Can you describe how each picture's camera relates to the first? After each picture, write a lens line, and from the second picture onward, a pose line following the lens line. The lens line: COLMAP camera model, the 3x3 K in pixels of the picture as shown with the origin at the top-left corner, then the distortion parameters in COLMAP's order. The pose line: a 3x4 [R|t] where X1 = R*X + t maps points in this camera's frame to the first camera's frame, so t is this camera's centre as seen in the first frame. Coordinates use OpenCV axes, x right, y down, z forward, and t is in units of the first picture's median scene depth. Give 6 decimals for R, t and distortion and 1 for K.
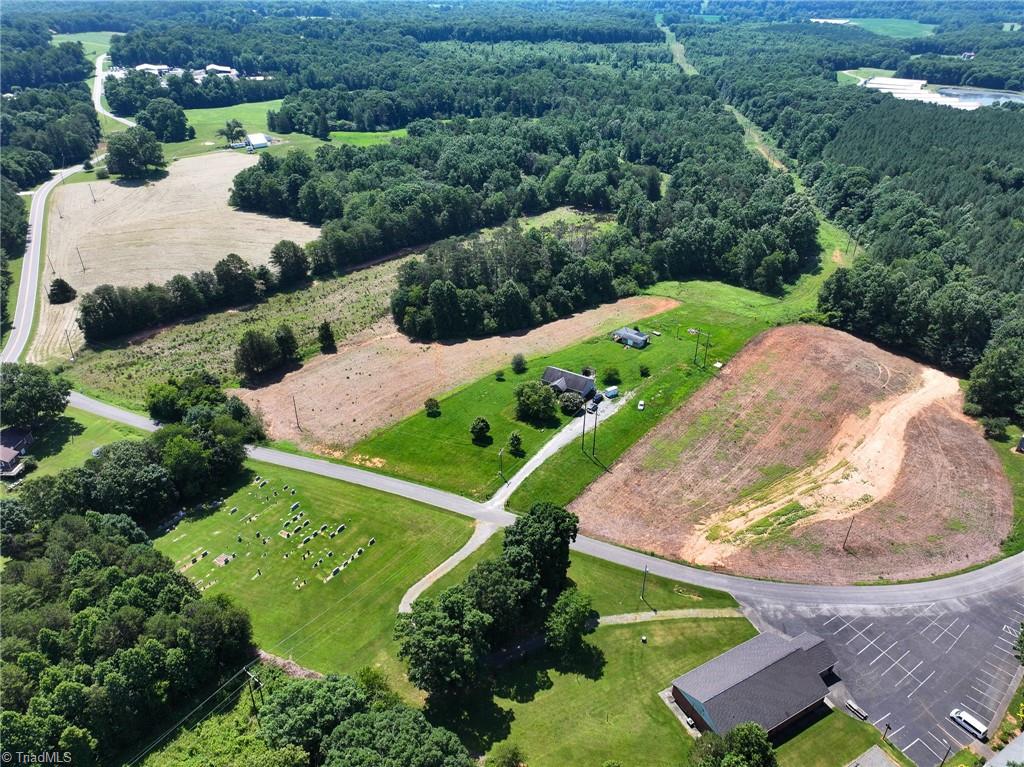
lens RADIAL K [[715.6, 0, 510.5], [0, 715.6, 381.6], [0, 0, 1]] dist [-0.004668, 0.021383]
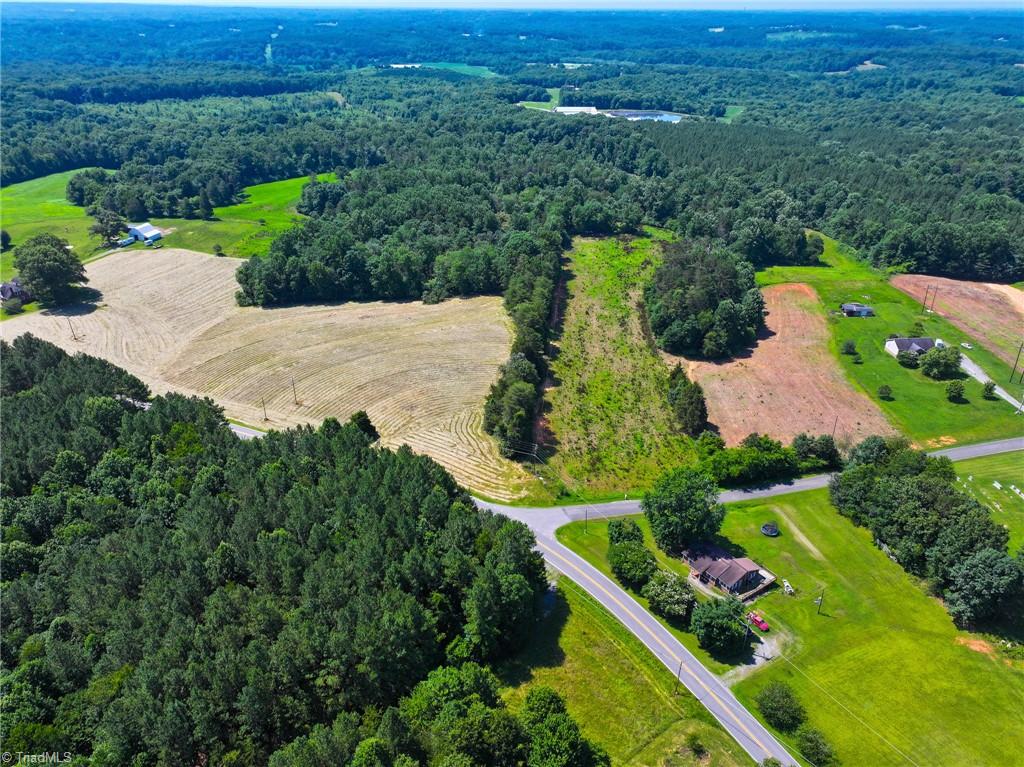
lens RADIAL K [[715.6, 0, 511.9], [0, 715.6, 381.8], [0, 0, 1]] dist [-0.004668, 0.021383]
pose [[0.808476, -0.274606, 0.520537, -0.872642], [0.302667, 0.952545, 0.032419, -0.146405], [-0.504737, 0.131340, 0.853223, 0.245921]]
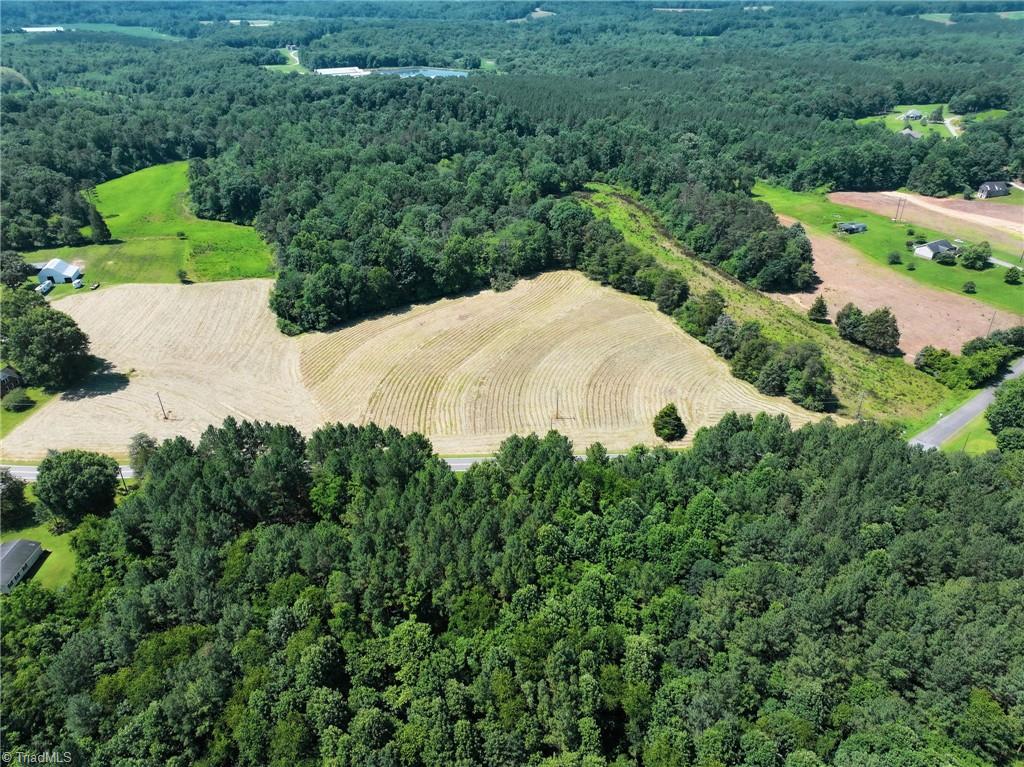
lens RADIAL K [[715.6, 0, 513.8], [0, 715.6, 385.8], [0, 0, 1]] dist [-0.004668, 0.021383]
pose [[0.453256, -0.462311, 0.762121, -1.230493], [0.459590, 0.853789, 0.244586, -0.406055], [-0.763765, 0.239403, 0.599458, 0.660680]]
